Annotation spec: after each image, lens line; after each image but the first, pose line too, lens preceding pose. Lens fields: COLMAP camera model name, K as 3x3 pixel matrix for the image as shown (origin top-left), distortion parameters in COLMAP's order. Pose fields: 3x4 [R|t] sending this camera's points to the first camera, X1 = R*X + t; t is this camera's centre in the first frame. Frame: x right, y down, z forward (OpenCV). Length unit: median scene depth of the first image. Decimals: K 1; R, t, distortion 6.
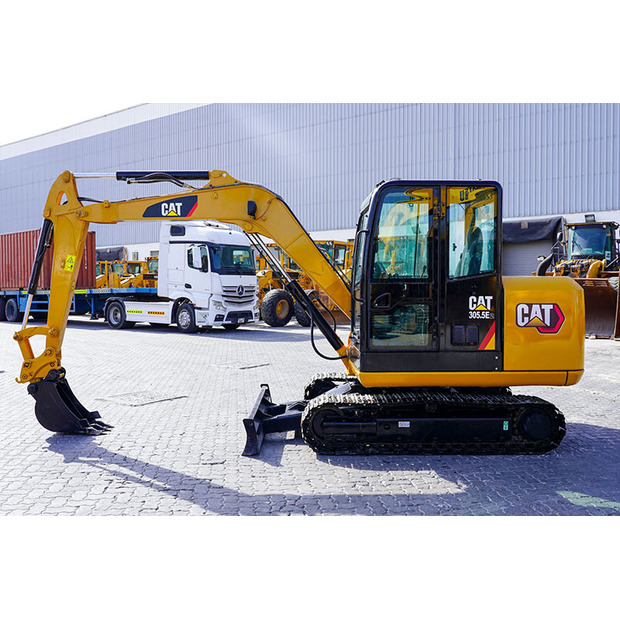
lens RADIAL K [[617.7, 0, 239.1], [0, 617.7, 309.4], [0, 0, 1]] dist [-0.002504, 0.015023]
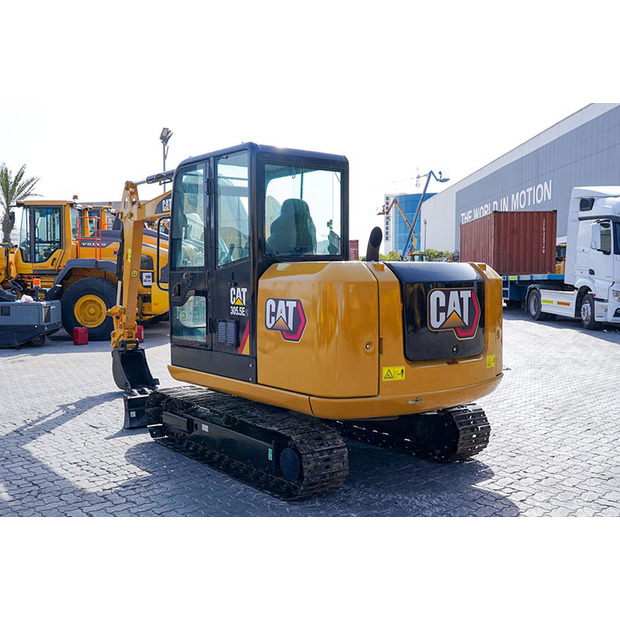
lens RADIAL K [[617.7, 0, 239.1], [0, 617.7, 309.4], [0, 0, 1]] dist [-0.002504, 0.015023]
pose [[0.606408, 0.044624, -0.793901, 0.293106], [-0.025764, 0.999002, 0.036473, -0.006466], [0.794736, -0.001664, 0.606952, 0.142225]]
